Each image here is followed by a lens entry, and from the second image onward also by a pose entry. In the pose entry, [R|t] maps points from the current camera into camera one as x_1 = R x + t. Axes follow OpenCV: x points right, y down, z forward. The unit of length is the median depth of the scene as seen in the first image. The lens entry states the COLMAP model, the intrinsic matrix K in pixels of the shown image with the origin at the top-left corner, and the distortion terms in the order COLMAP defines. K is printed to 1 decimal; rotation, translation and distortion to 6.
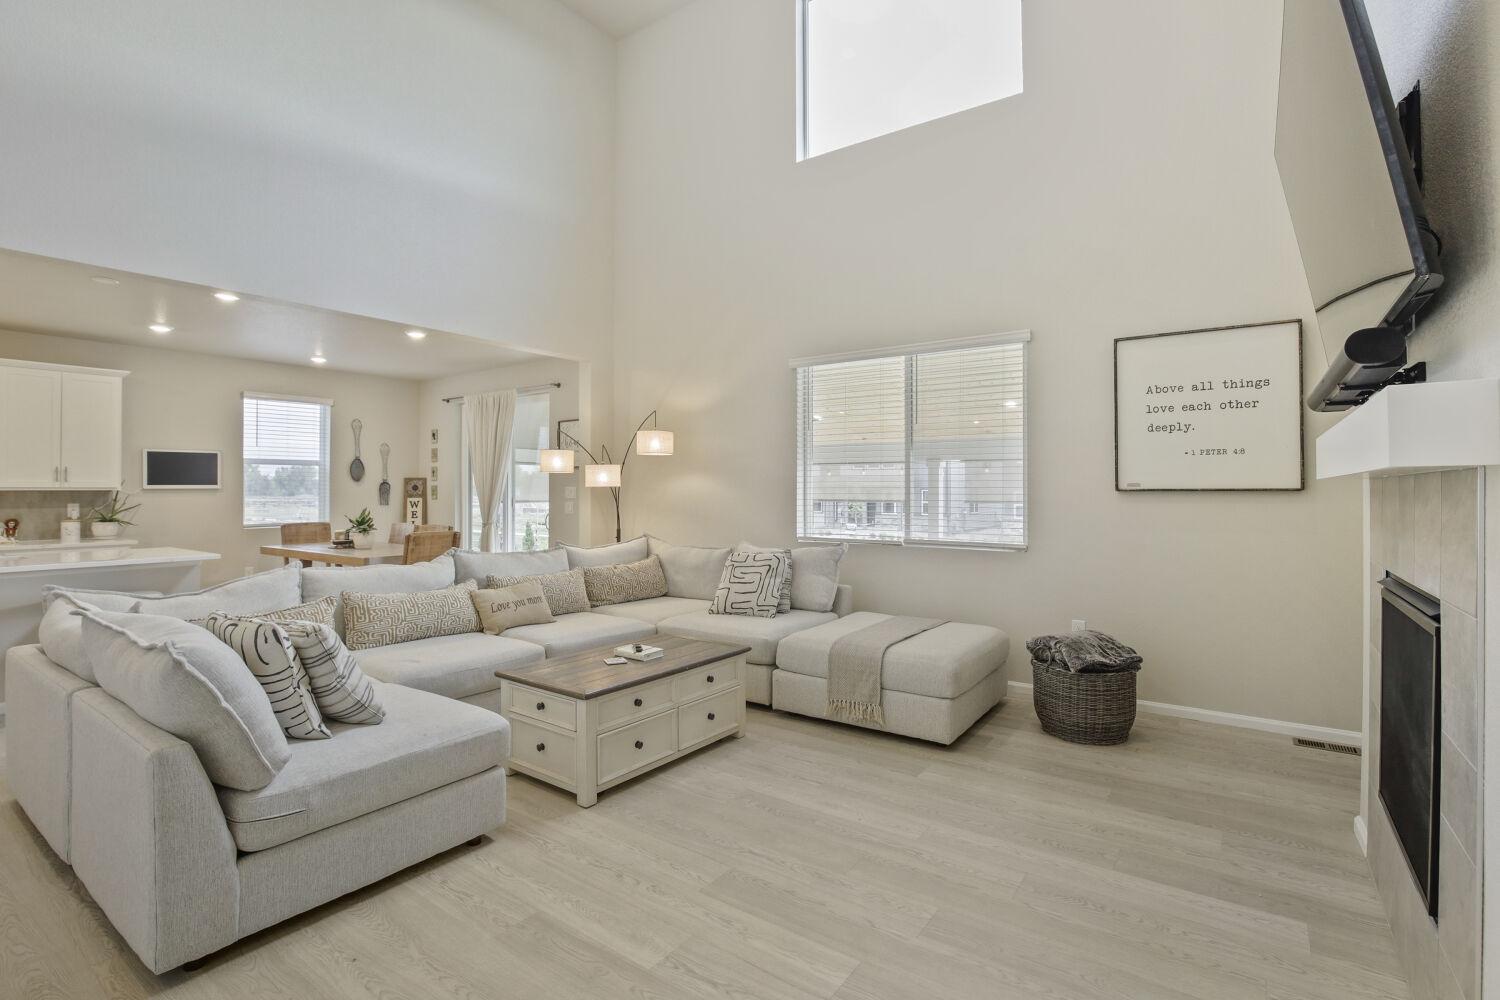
lens RADIAL K [[756.7, 0, 750.0], [0, 756.7, 500.0], [0, 0, 1]] dist [-0.001440, -0.000055]
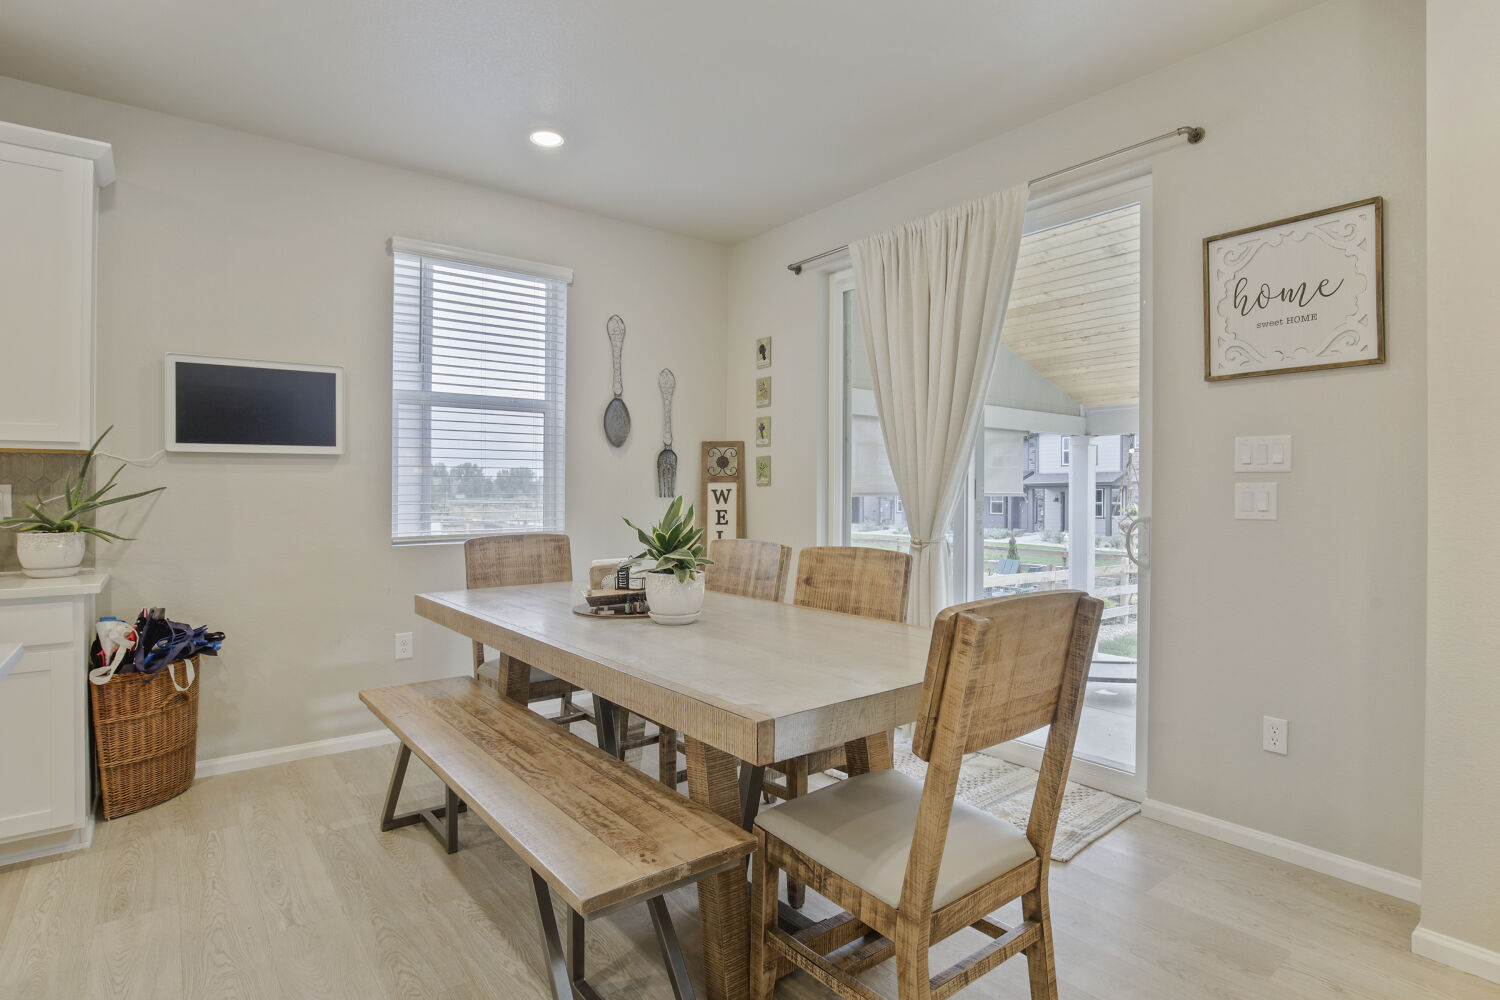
lens RADIAL K [[769.7, 0, 750.0], [0, 769.7, 500.0], [0, 0, 1]] dist [-0.001506, -0.000224]
pose [[0.970126, 0.001453, -0.242595, -0.360859], [-0.002502, 0.999989, -0.004016, 0.011887], [0.242587, 0.004503, 0.970119, 0.620611]]
